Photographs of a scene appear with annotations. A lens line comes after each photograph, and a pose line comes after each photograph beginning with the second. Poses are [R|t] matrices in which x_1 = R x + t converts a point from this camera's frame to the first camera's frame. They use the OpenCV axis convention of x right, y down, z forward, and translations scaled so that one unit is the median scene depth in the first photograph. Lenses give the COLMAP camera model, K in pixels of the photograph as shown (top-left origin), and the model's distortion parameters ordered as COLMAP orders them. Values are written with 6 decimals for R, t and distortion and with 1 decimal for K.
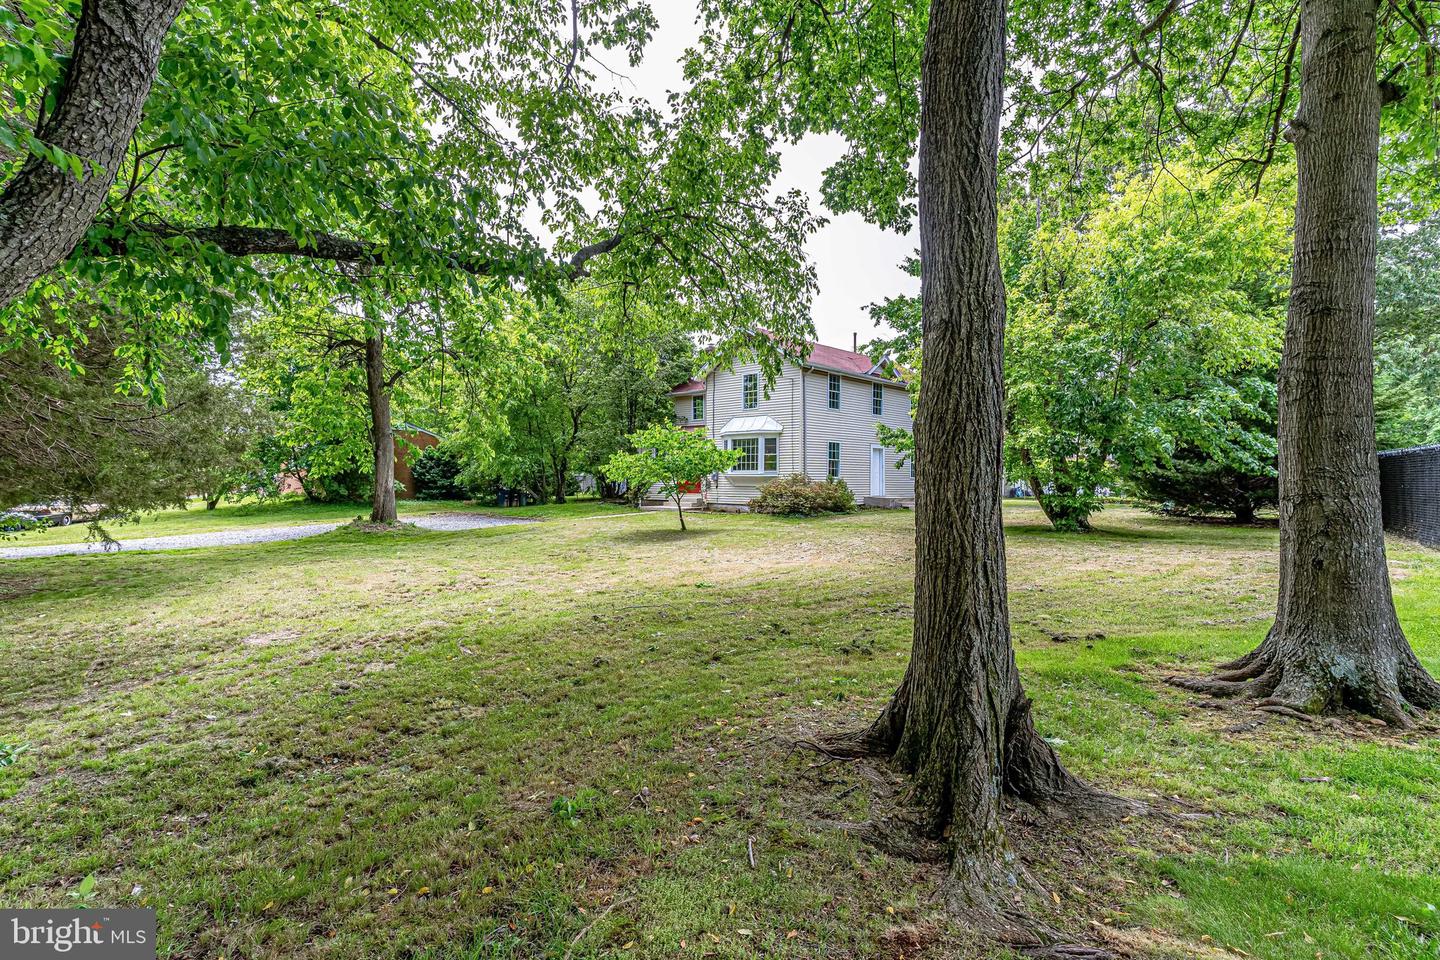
lens RADIAL K [[718.9, 0, 700.6], [0, 718.9, 497.4], [0, 0, 1]] dist [-0.000213, -0.000343]
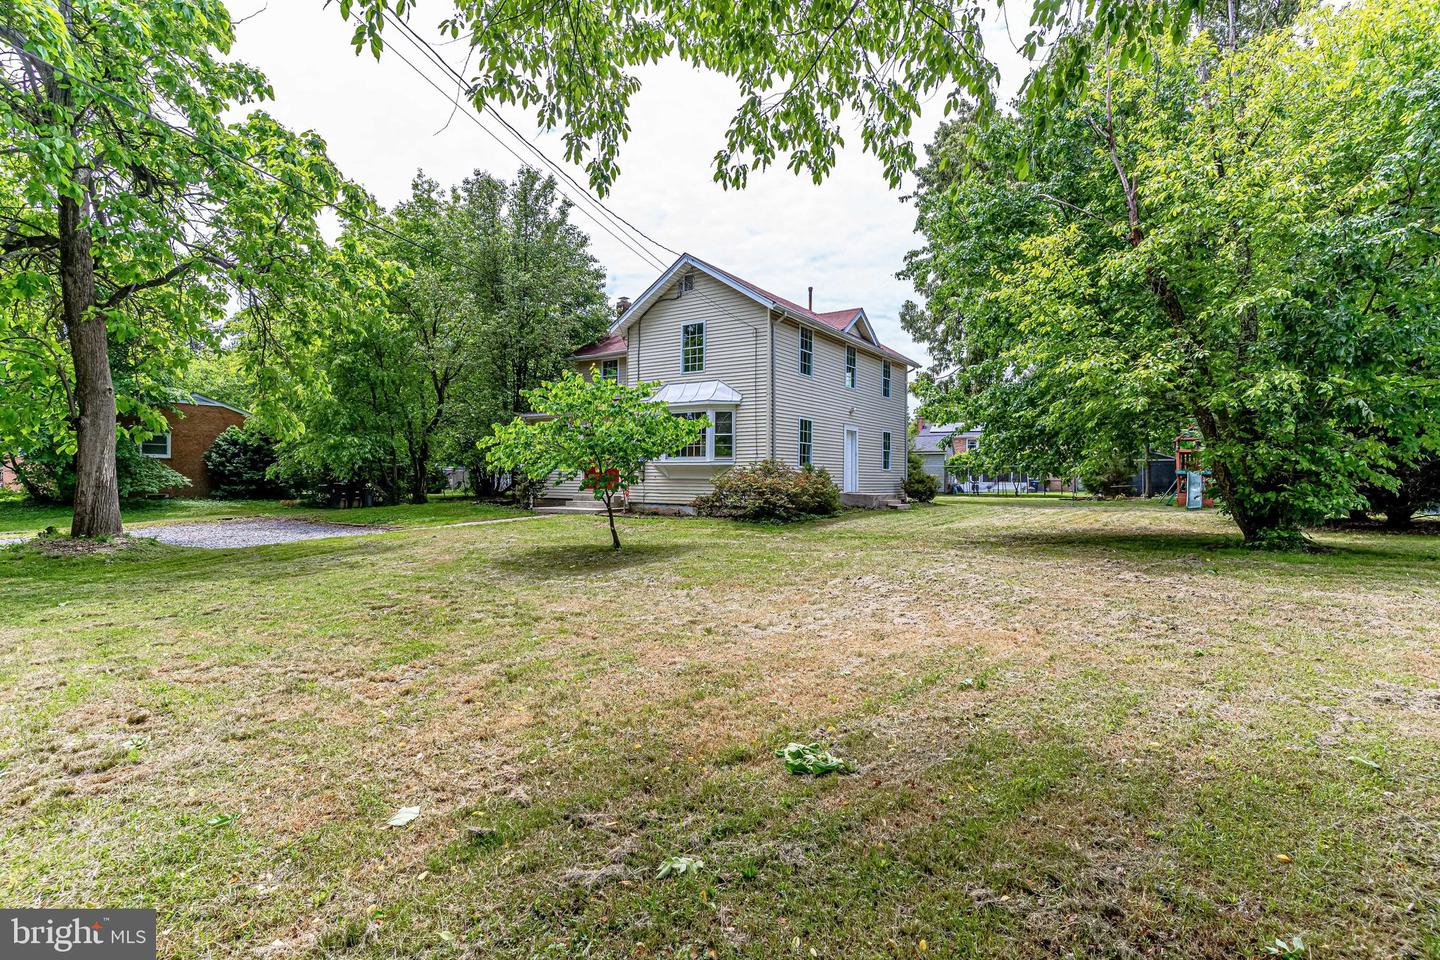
lens RADIAL K [[715.4, 0, 720.0], [0, 715.4, 480.0], [0, 0, 1]] dist [0.000603, -0.000067]
pose [[0.981644, 0.001267, 0.190718, -0.040824], [0.002764, 0.999778, -0.020870, 0.000643], [-0.190702, 0.021014, 0.981423, 0.287788]]
